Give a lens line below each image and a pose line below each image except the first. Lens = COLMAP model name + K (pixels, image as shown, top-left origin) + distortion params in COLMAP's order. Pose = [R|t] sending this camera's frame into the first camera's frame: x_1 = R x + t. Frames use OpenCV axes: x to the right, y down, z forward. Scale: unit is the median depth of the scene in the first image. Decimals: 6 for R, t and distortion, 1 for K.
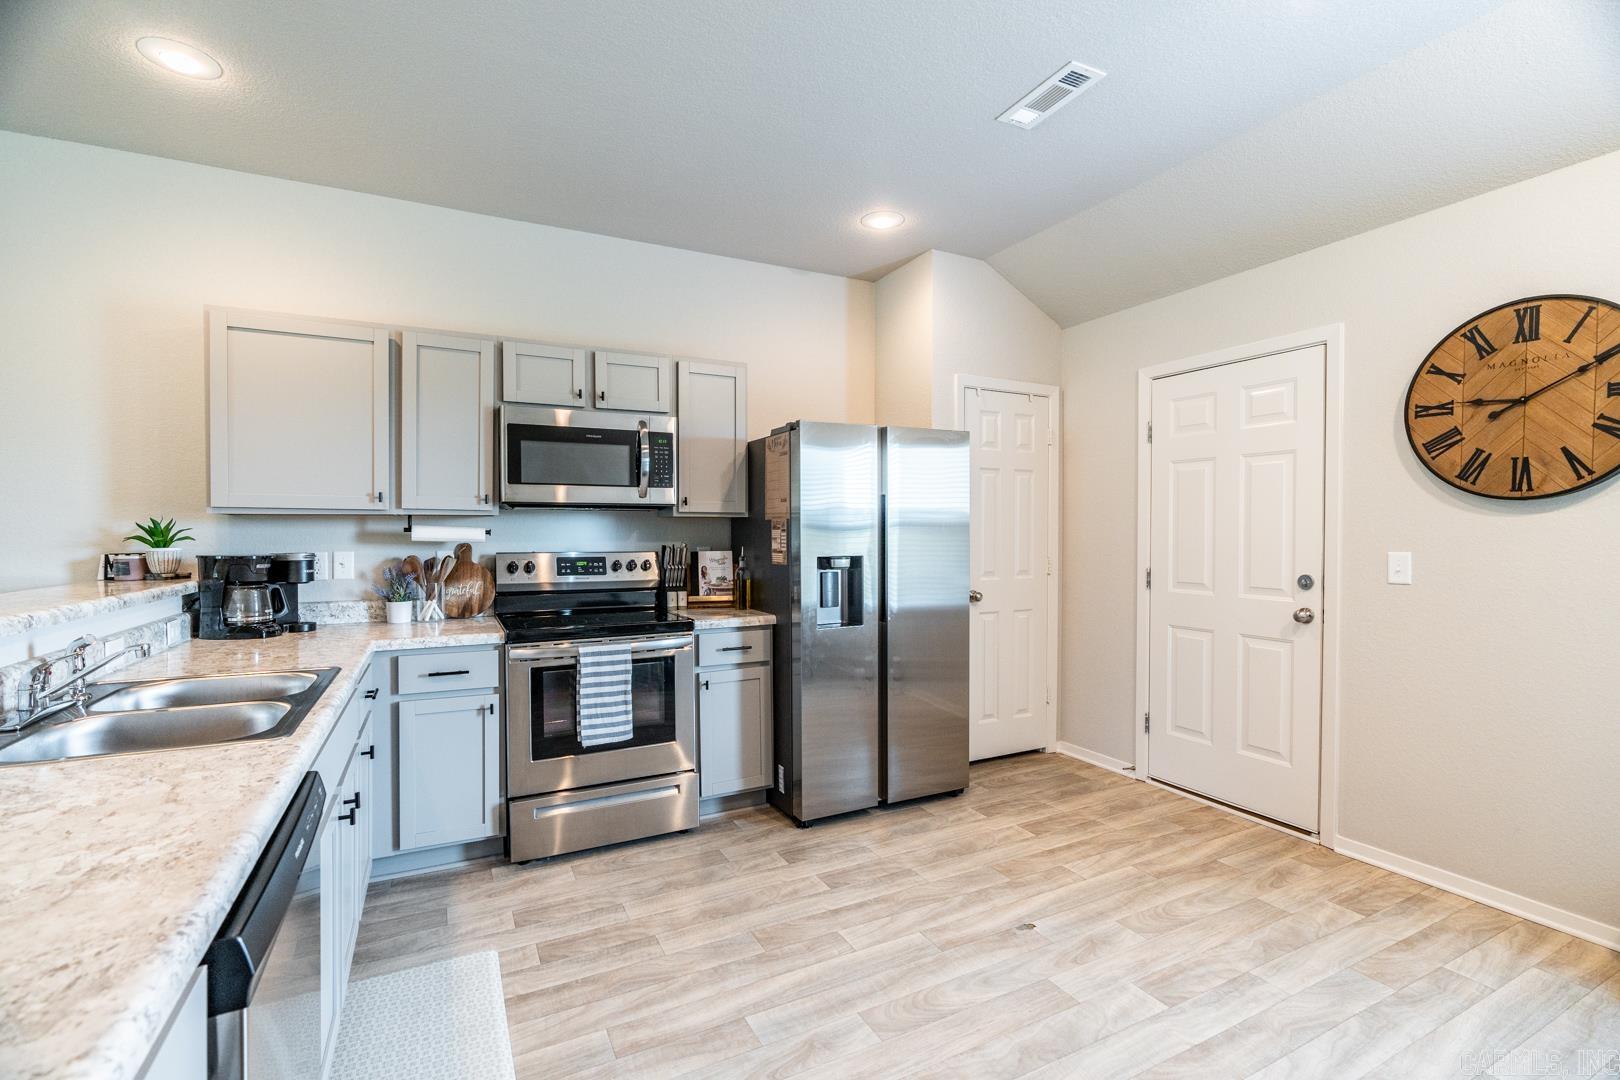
lens RADIAL K [[735.5, 0, 796.7], [0, 735.5, 540.2], [0, 0, 1]] dist [-0.005098, 0.002159]
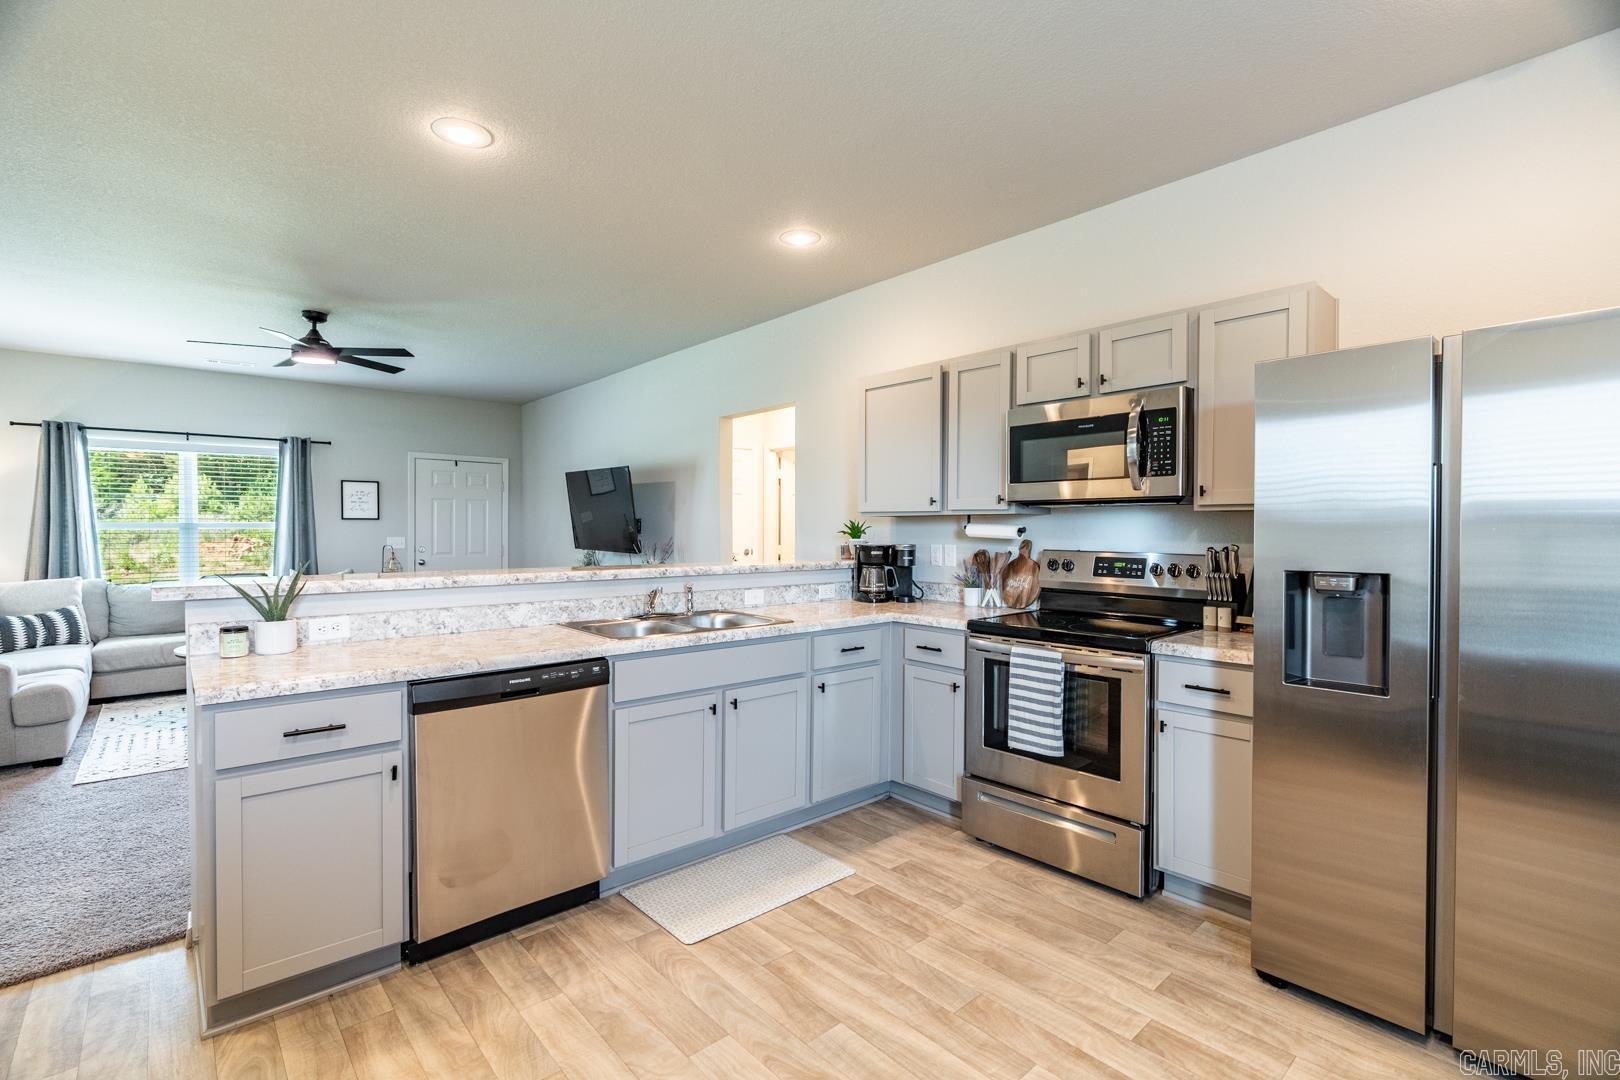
lens RADIAL K [[735.5, 0, 809.0], [0, 735.5, 537.7], [0, 0, 1]] dist [-0.005098, 0.002159]
pose [[0.252991, 0.014228, -0.967364, 0.565010], [-0.012205, 0.999859, 0.011514, -0.008341], [0.967392, 0.008894, 0.253129, 0.459865]]
